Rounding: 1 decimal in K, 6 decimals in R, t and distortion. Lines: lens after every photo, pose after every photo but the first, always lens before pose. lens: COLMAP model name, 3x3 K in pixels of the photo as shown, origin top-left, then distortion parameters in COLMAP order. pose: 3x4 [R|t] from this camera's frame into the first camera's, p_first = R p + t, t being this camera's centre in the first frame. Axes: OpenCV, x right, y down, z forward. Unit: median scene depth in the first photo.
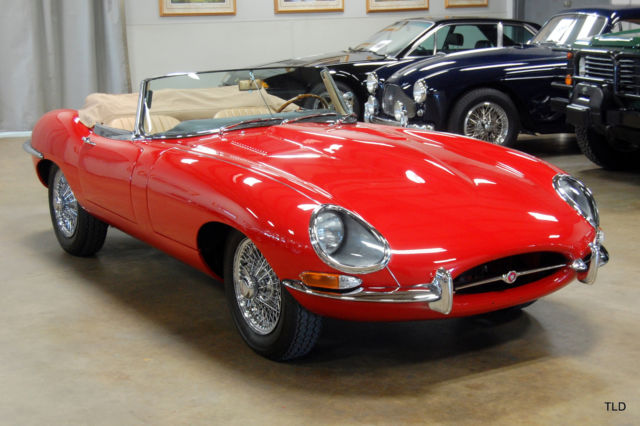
lens RADIAL K [[1072.3, 0, 320.0], [0, 1072.3, 213.0], [0, 0, 1]] dist [-0.037012, -0.011732]
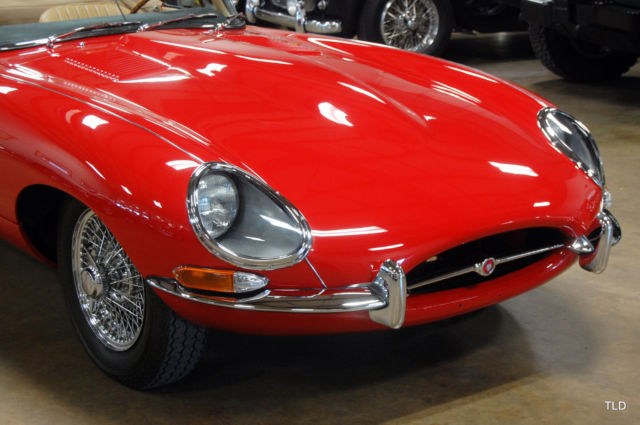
lens RADIAL K [[1336.7, 0, 297.2], [0, 1336.7, 213.0], [0, 0, 1]] dist [-0.045273, -0.082542]
pose [[0.996315, -0.013345, 0.084730, -0.010513], [0.007589, 0.997664, 0.067894, -0.028717], [-0.085438, -0.067001, 0.994088, 0.158162]]
